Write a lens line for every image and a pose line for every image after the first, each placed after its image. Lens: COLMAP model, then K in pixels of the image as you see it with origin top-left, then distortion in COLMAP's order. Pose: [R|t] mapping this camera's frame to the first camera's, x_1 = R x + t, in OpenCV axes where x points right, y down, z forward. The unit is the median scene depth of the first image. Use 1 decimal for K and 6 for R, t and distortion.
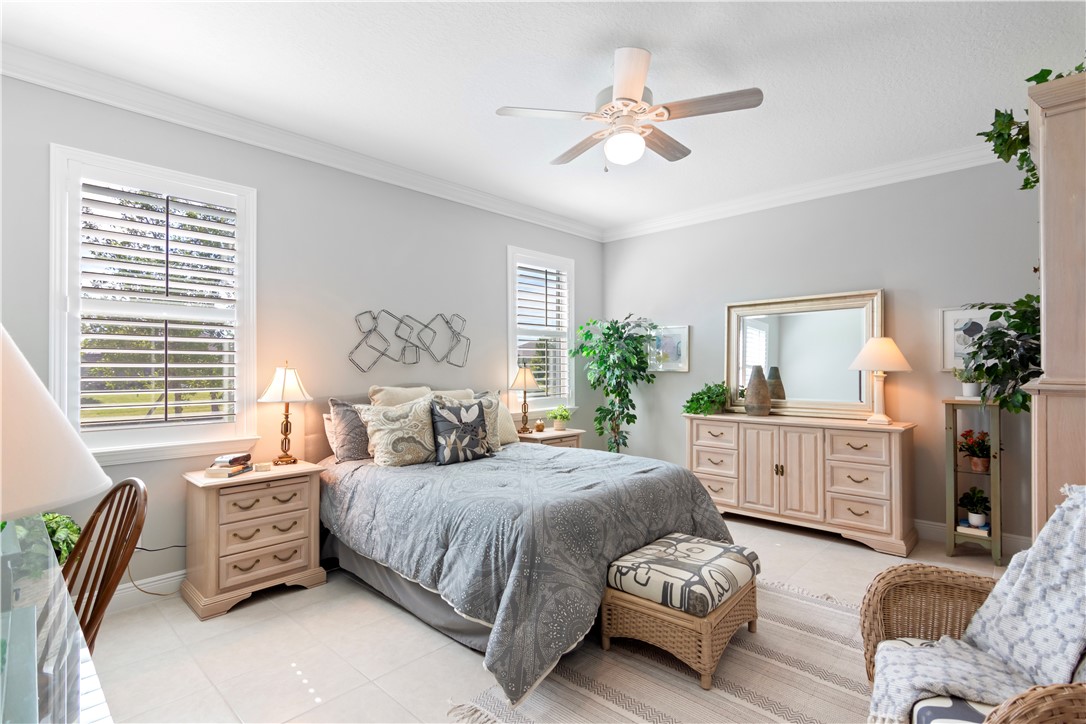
lens RADIAL K [[530.2, 0, 542.9], [0, 530.2, 365.7], [0, 0, 1]] dist [-0.008549, 0.004354]
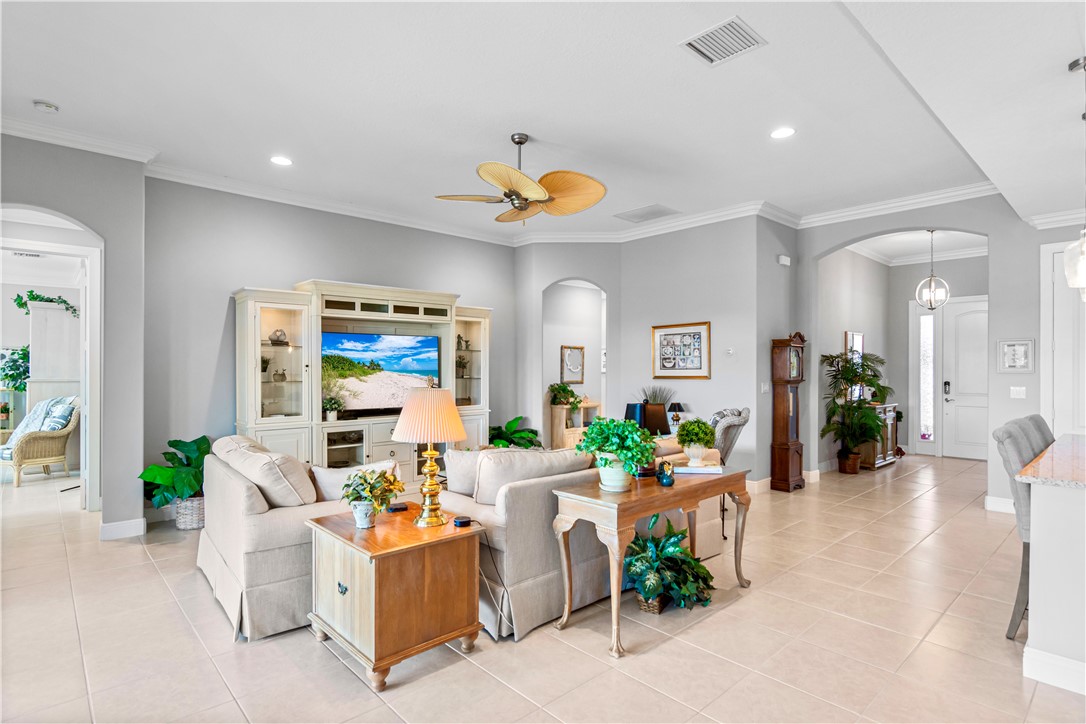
lens RADIAL K [[548.3, 0, 535.6], [0, 548.3, 368.1], [0, 0, 1]] dist [-0.001877, -0.000060]
pose [[0.066597, 0.001144, 0.997779, -1.496147], [-0.004360, 0.999990, -0.000856, -0.033547], [-0.997770, -0.004294, 0.066602, -1.570112]]
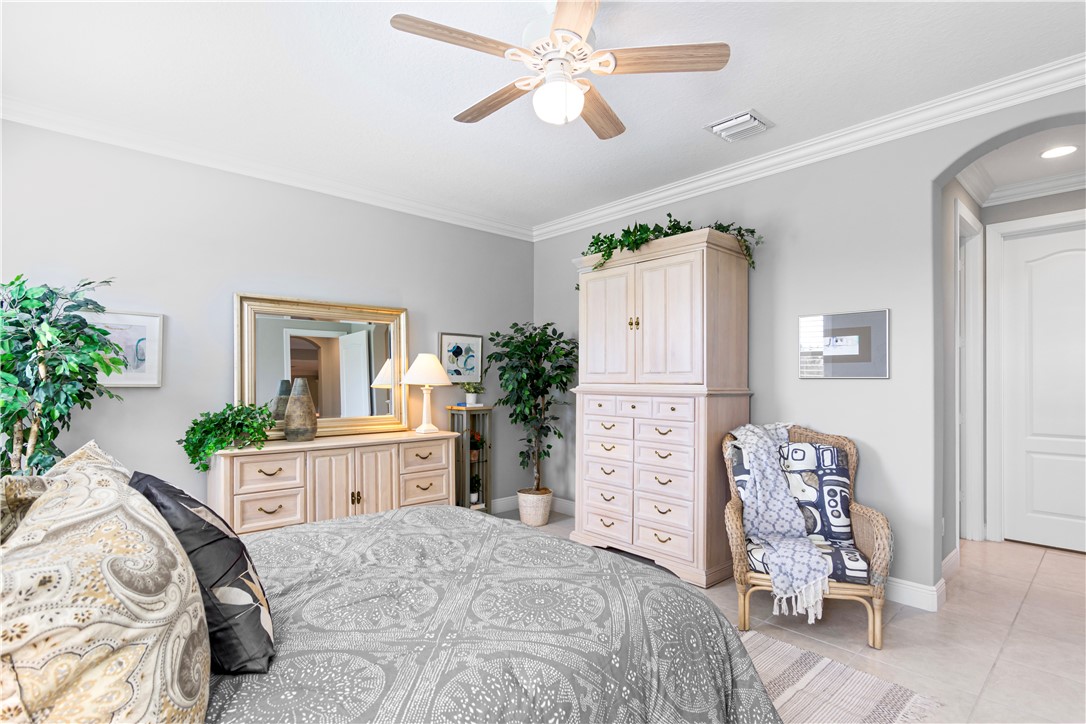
lens RADIAL K [[530.2, 0, 542.9], [0, 530.2, 378.2], [0, 0, 1]] dist [-0.008549, 0.004354]
pose [[0.071758, 0.007655, 0.997393, -0.486190], [-0.005509, 0.999958, -0.007278, 0.003737], [-0.997407, -0.004972, 0.071797, 0.742476]]
